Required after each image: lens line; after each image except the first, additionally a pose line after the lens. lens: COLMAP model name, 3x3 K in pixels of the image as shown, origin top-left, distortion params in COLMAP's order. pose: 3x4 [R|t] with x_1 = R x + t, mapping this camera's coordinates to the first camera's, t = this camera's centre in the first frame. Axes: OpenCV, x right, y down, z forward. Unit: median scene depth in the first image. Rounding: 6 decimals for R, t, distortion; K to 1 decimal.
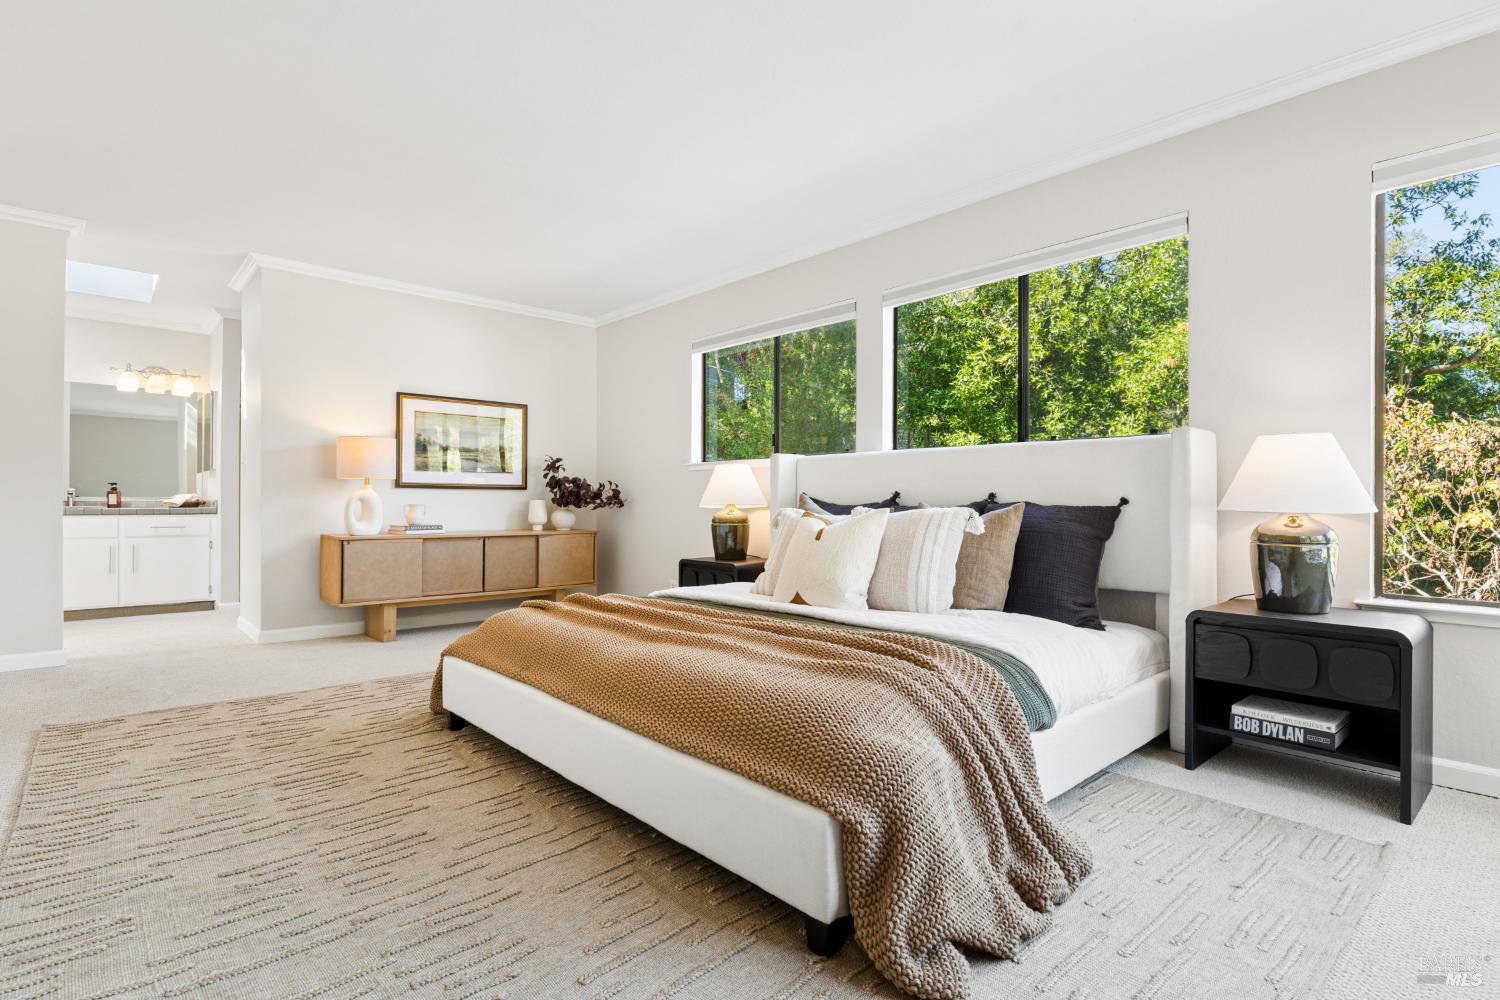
lens RADIAL K [[708.1, 0, 750.0], [0, 708.1, 500.0], [0, 0, 1]] dist [0.014645, 0.000030]
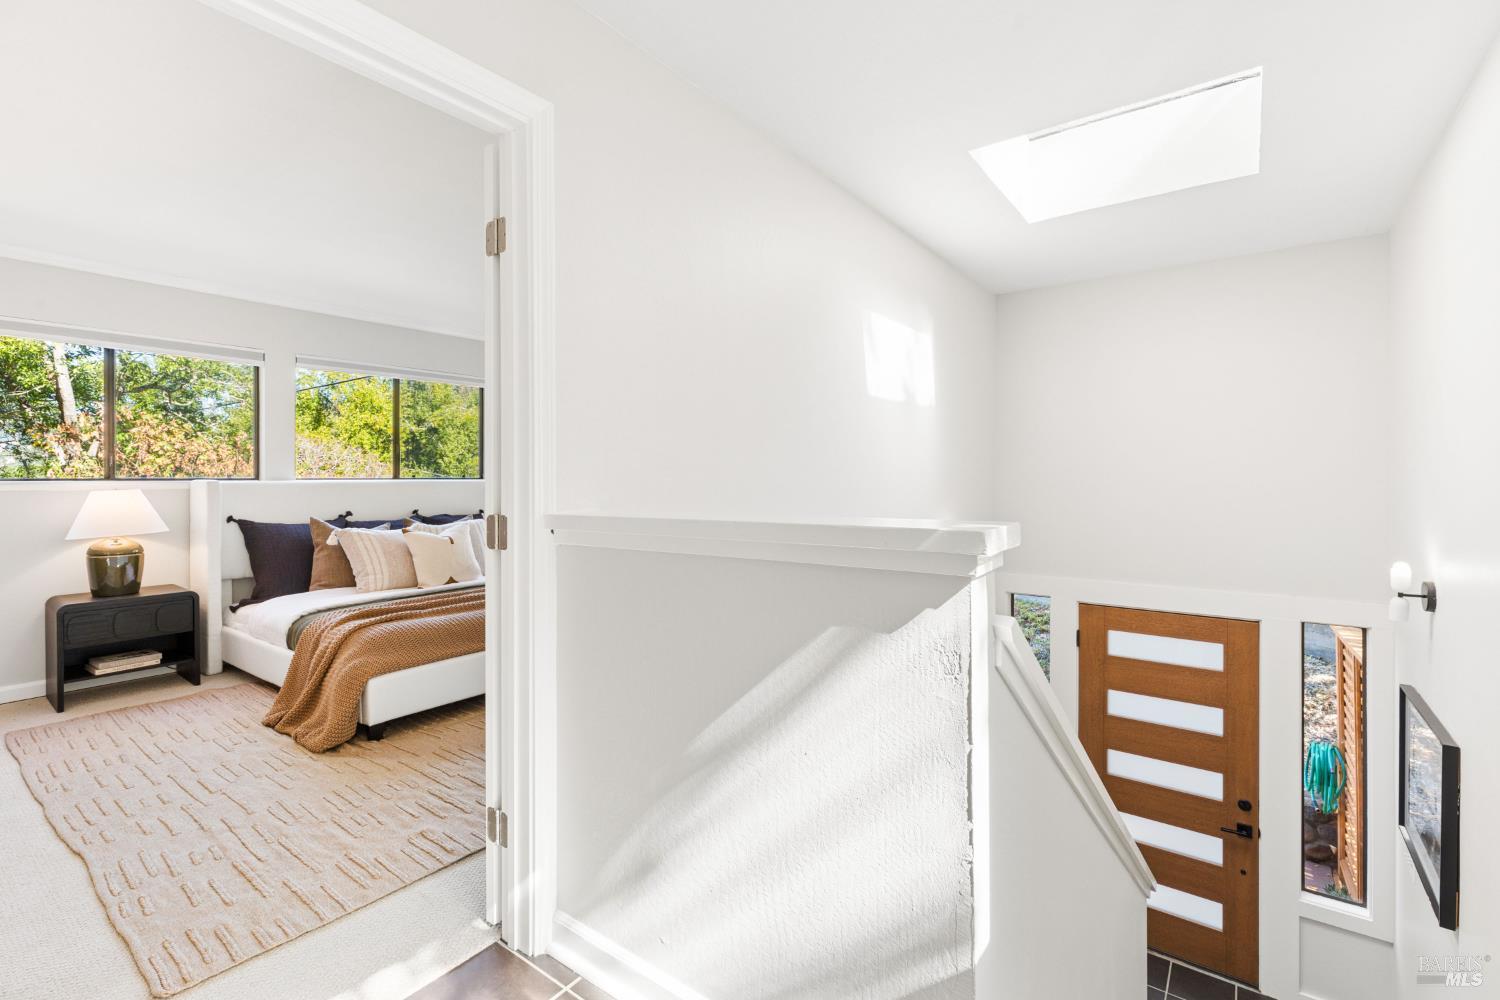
lens RADIAL K [[674.1, 0, 747.6], [0, 674.1, 490.7], [0, 0, 1]] dist [0.004896, -0.000616]
pose [[-0.189786, -0.000338, 0.981825, -1.548604], [0.007681, 0.999969, 0.001829, -0.063290], [-0.981795, 0.007889, -0.189778, 0.610054]]
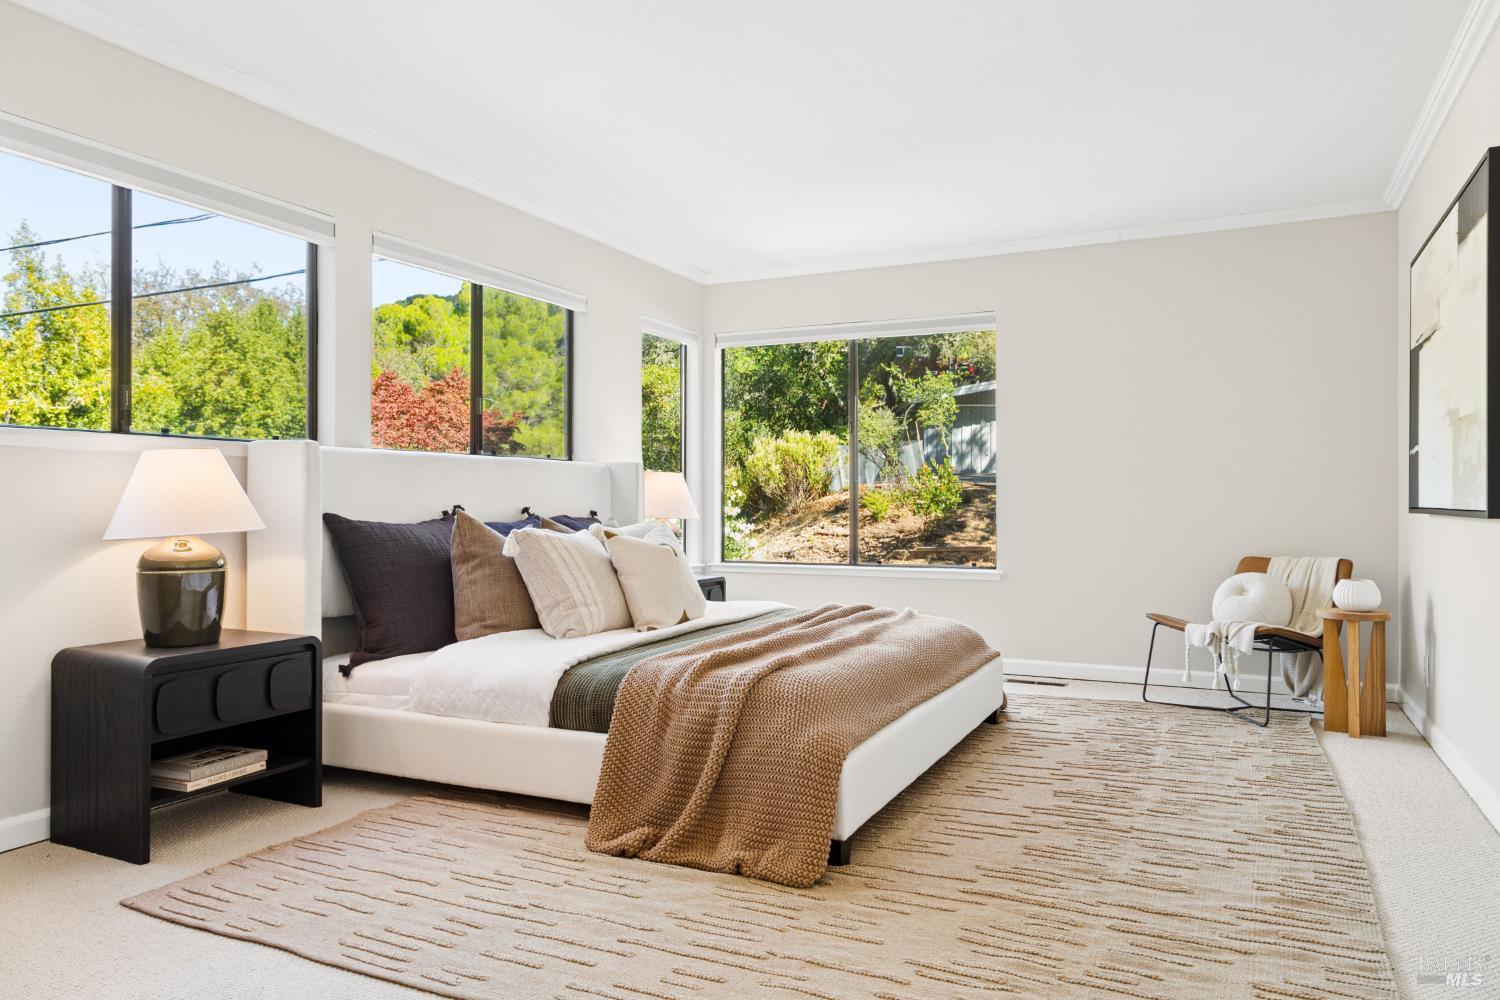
lens RADIAL K [[1040.9, 0, 750.0], [0, 1040.9, 500.0], [0, 0, 1]] dist [0.001303, 0.000525]
pose [[-0.380763, 0.020637, 0.924442, -1.258716], [0.005902, 0.999785, -0.019888, 0.006643], [-0.924654, -0.002117, -0.380803, 1.426610]]
